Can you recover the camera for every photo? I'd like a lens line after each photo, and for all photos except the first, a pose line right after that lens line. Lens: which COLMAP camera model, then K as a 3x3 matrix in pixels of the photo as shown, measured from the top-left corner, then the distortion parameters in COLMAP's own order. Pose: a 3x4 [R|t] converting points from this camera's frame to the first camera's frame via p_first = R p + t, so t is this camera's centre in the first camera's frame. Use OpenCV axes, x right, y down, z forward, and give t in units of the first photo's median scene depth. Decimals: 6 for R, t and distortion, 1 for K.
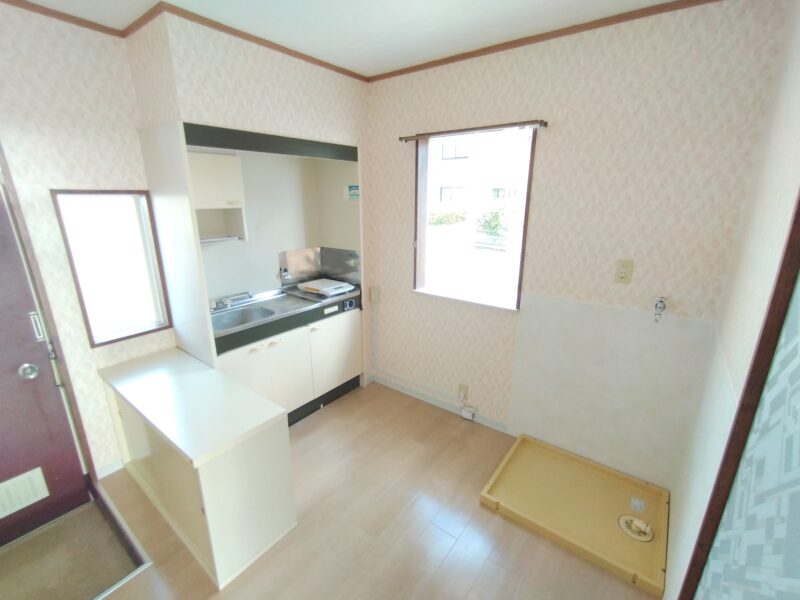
lens RADIAL K [[357.9, 0, 396.0], [0, 357.9, 298.2], [0, 0, 1]] dist [-0.011633, 0.000009]
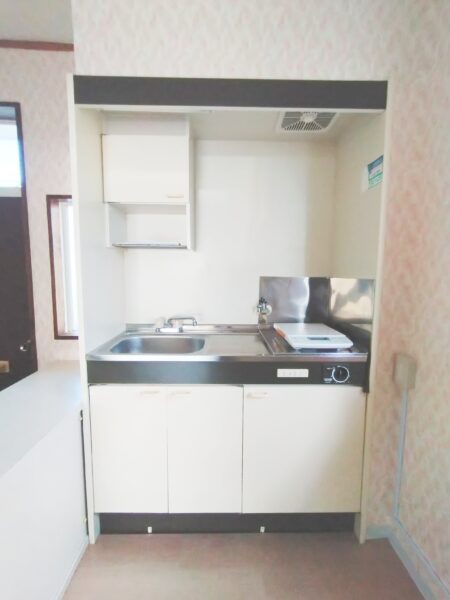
lens RADIAL K [[261.7, 0, 226.0], [0, 261.7, 297.8], [0, 0, 1]] dist [0.001335, 0.000392]
pose [[0.628643, 0.083242, -0.773226, 0.062618], [-0.221462, 0.972251, -0.075384, -0.027917], [0.745494, 0.218630, 0.629634, 0.607260]]
